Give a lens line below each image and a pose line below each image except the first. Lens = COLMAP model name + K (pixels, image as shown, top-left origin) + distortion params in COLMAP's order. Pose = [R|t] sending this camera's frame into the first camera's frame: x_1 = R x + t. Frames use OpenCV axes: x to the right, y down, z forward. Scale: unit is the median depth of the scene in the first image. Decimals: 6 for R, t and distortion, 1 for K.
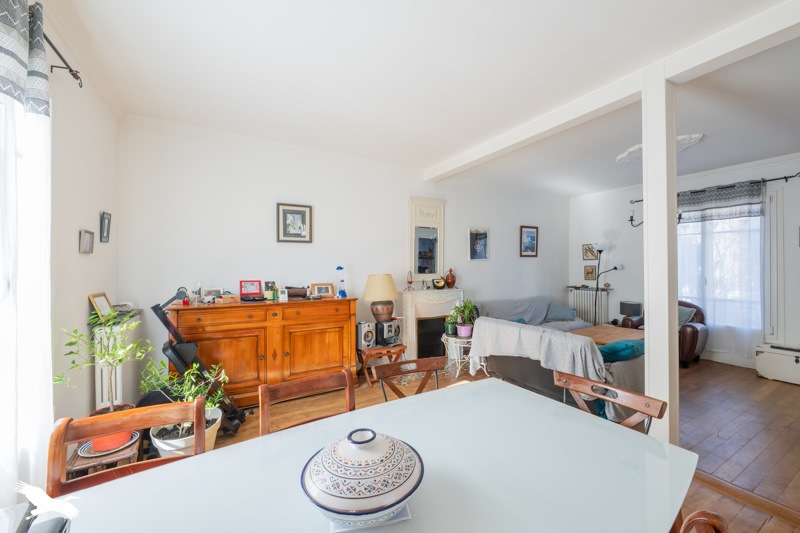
lens RADIAL K [[320.6, 0, 400.9], [0, 320.6, 267.2], [0, 0, 1]] dist [0.000844, 0.000334]
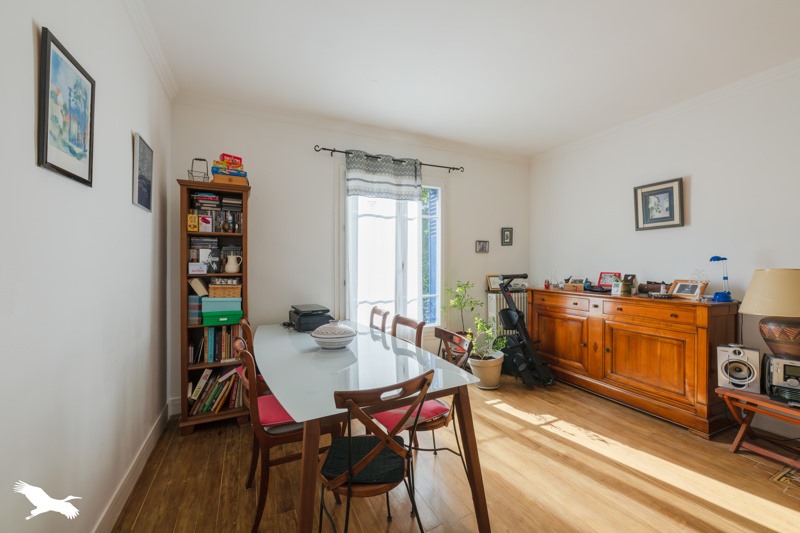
lens RADIAL K [[320.6, 0, 399.3], [0, 320.6, 263.0], [0, 0, 1]] dist [0.000844, 0.000334]
pose [[-0.092398, -0.000235, -0.995722, 0.548805], [0.007556, 0.999971, -0.000937, 0.007520], [0.995694, -0.007611, -0.092393, 0.402364]]
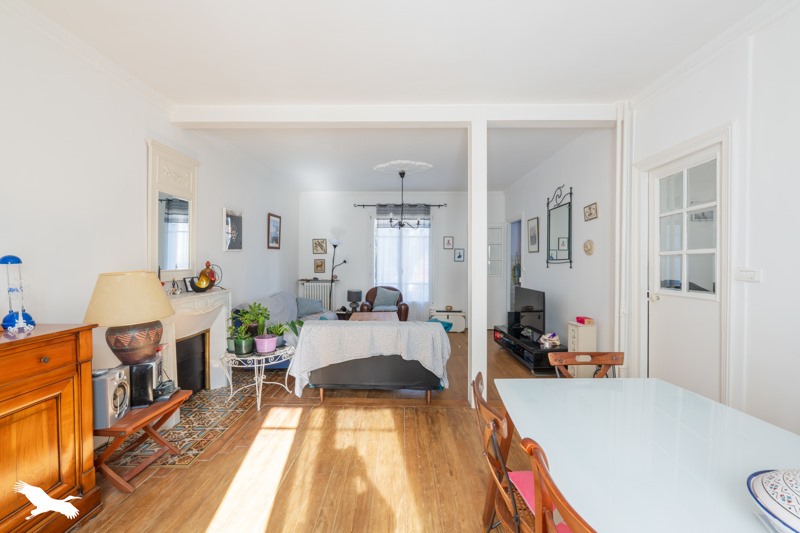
lens RADIAL K [[320.6, 0, 400.1], [0, 320.6, 265.9], [0, 0, 1]] dist [0.000844, 0.000334]
pose [[0.510398, -0.009674, 0.859884, -0.295411], [-0.004232, 0.999896, 0.013762, 0.002949], [-0.859928, -0.010663, 0.510304, 0.354591]]
